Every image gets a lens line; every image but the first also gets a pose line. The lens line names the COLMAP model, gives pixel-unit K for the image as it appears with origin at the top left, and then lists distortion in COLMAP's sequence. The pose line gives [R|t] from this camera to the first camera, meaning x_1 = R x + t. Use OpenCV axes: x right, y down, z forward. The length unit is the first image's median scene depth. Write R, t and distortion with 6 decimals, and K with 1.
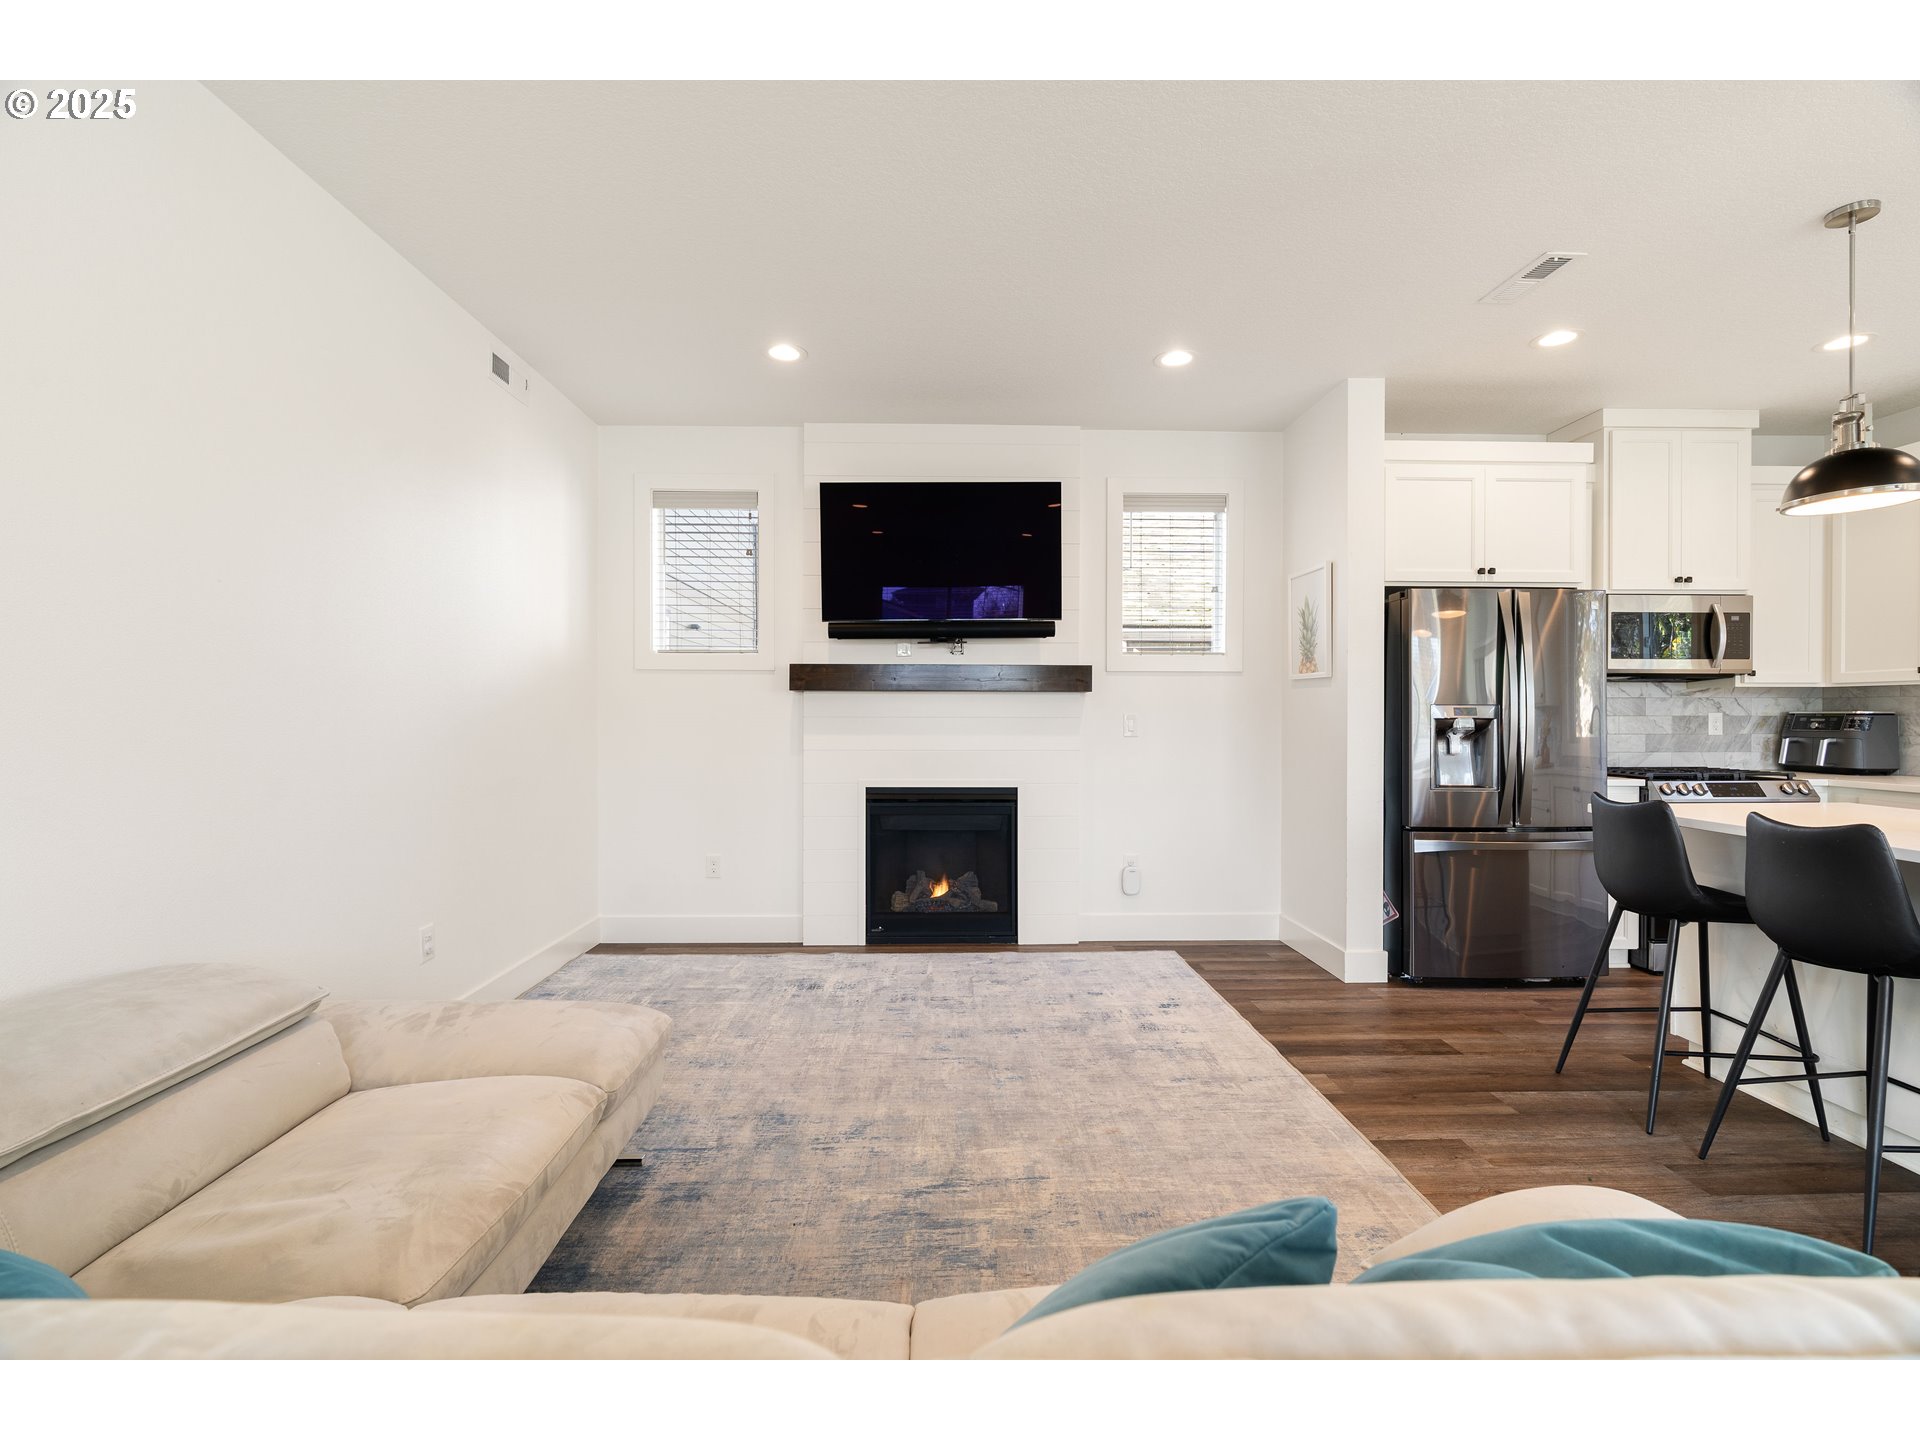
lens RADIAL K [[872.2, 0, 964.8], [0, 872.2, 722.1], [0, 0, 1]] dist [0.004267, 0.000937]
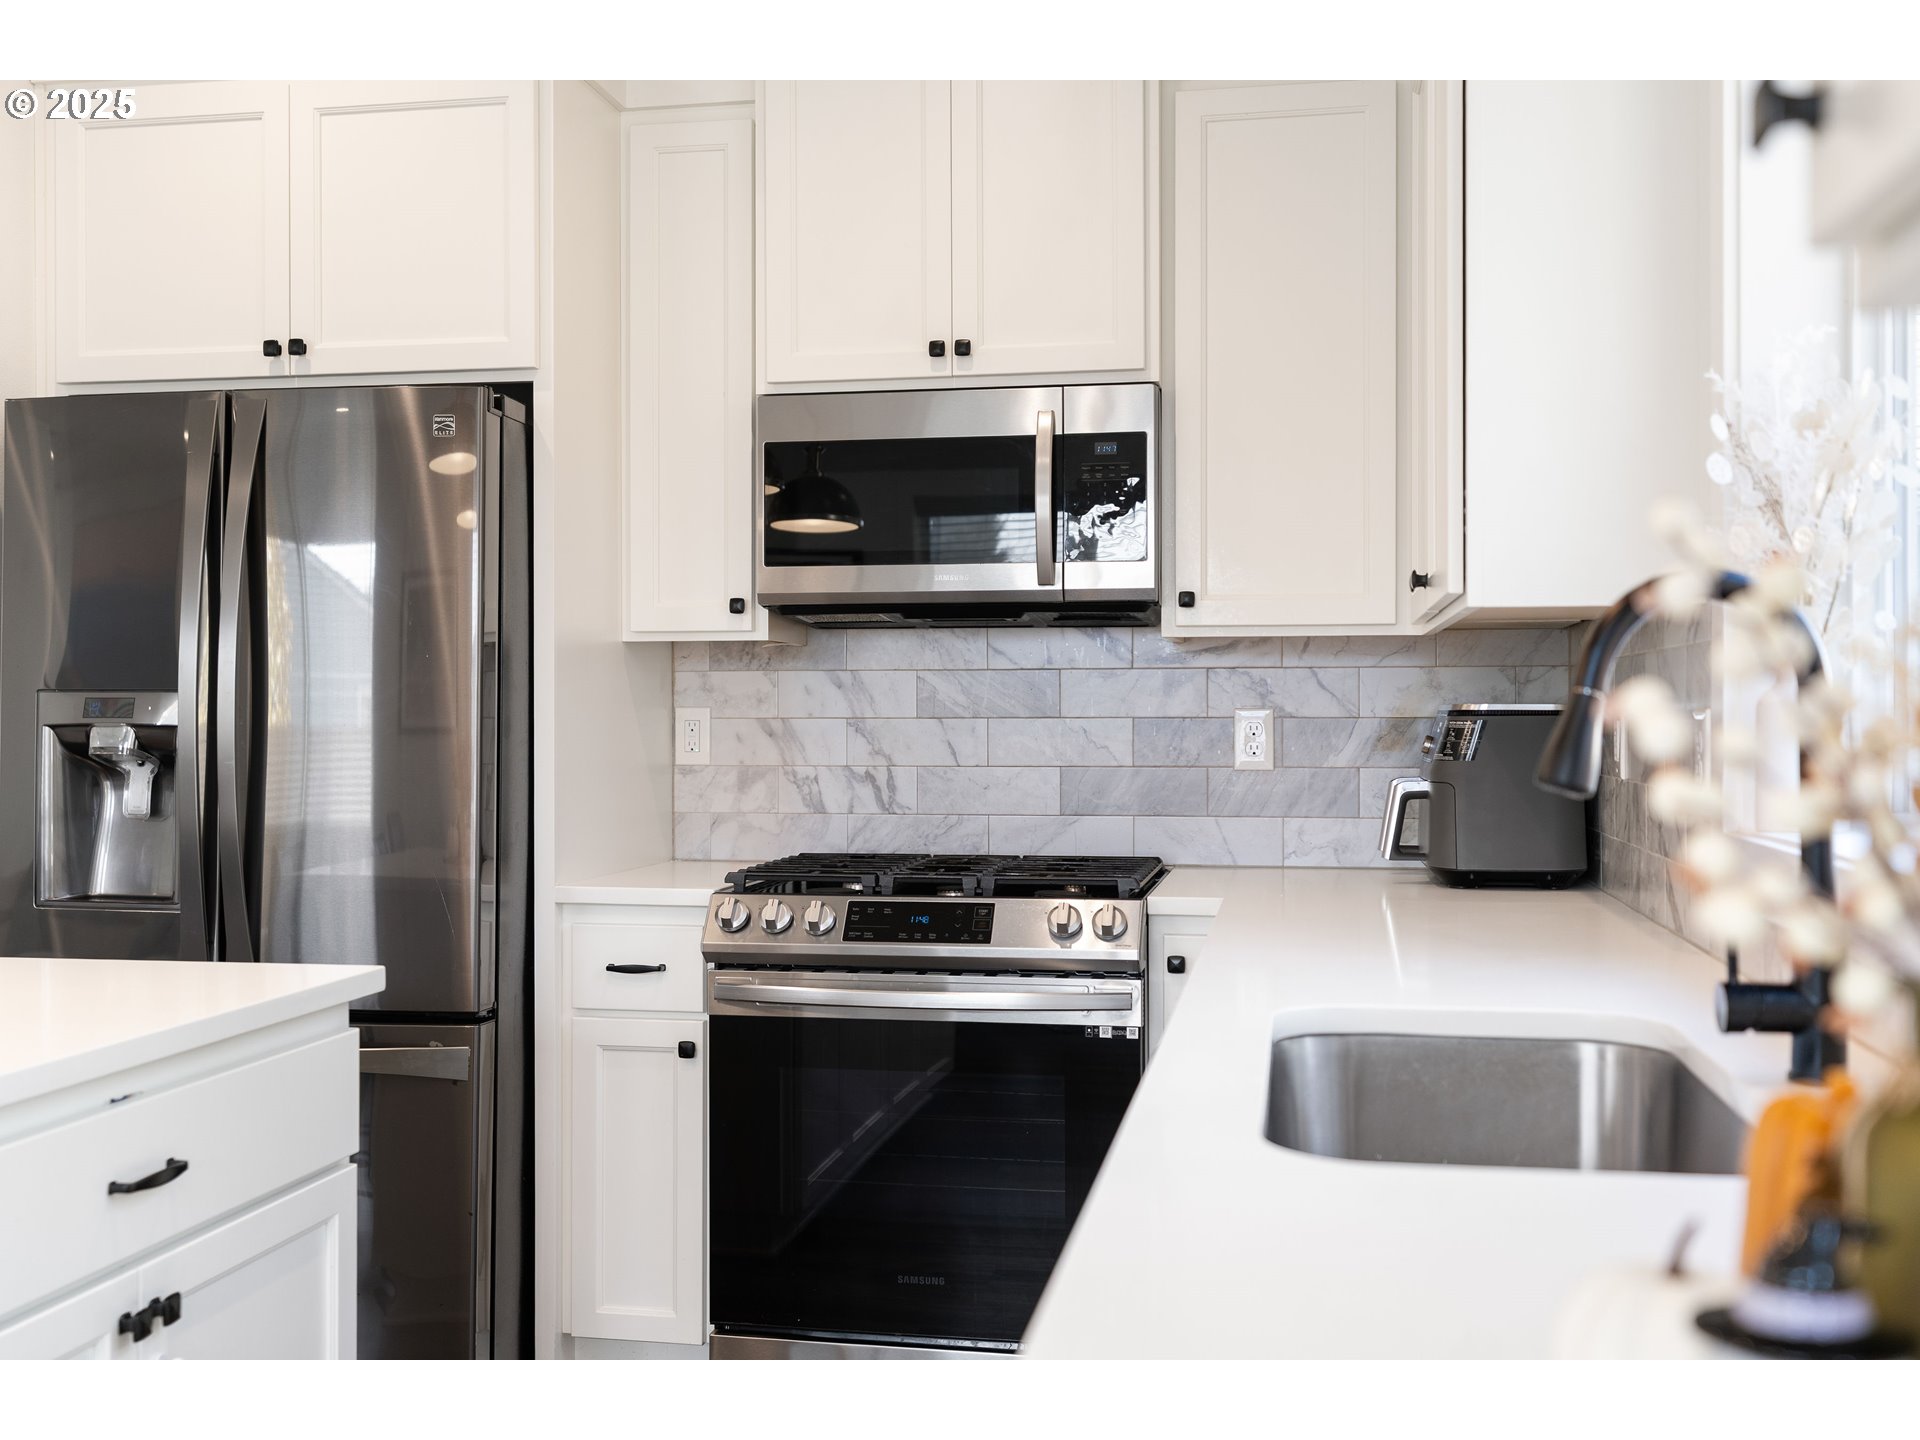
lens RADIAL K [[1871.9, 0, 967.4], [0, 1871.9, 724.7], [0, 0, 1]] dist [0.003092, 0.000000]
pose [[0.975975, -0.000612, -0.217884, 0.994234], [0.000138, 0.999998, -0.002191, -0.002516], [0.217885, 0.002108, 0.975972, 0.230547]]
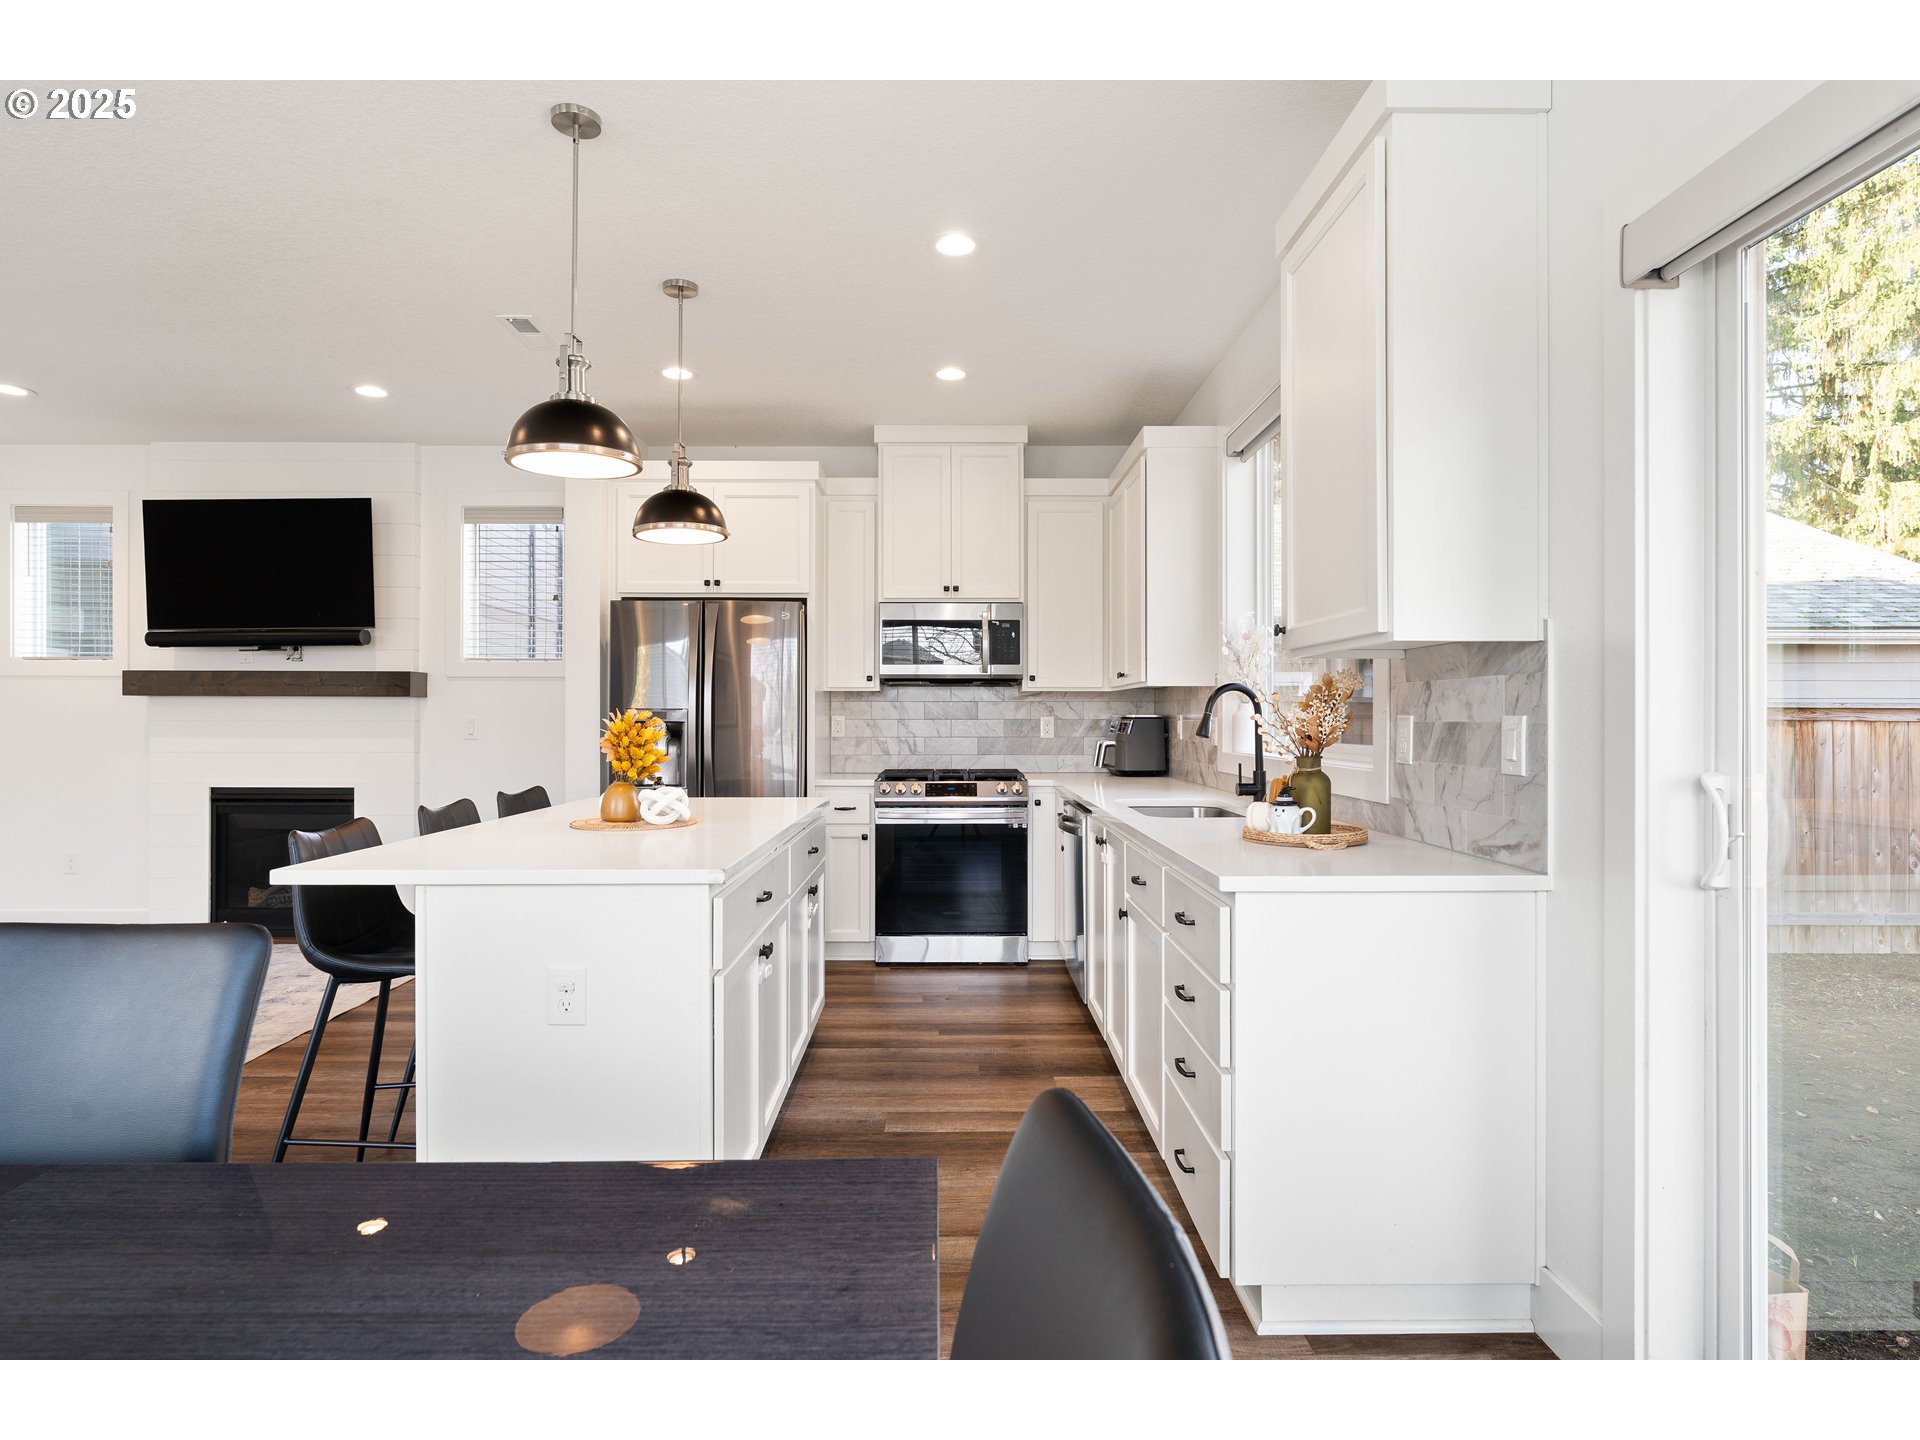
lens RADIAL K [[998.0, 0, 960.6], [0, 998.0, 721.0], [0, 0, 1]] dist [0.001155, 0.000164]
pose [[0.999672, -0.000064, -0.025593, 0.857638], [-0.000035, 0.999992, -0.003885, -0.000606], [0.025593, 0.003885, 0.999665, -0.186018]]
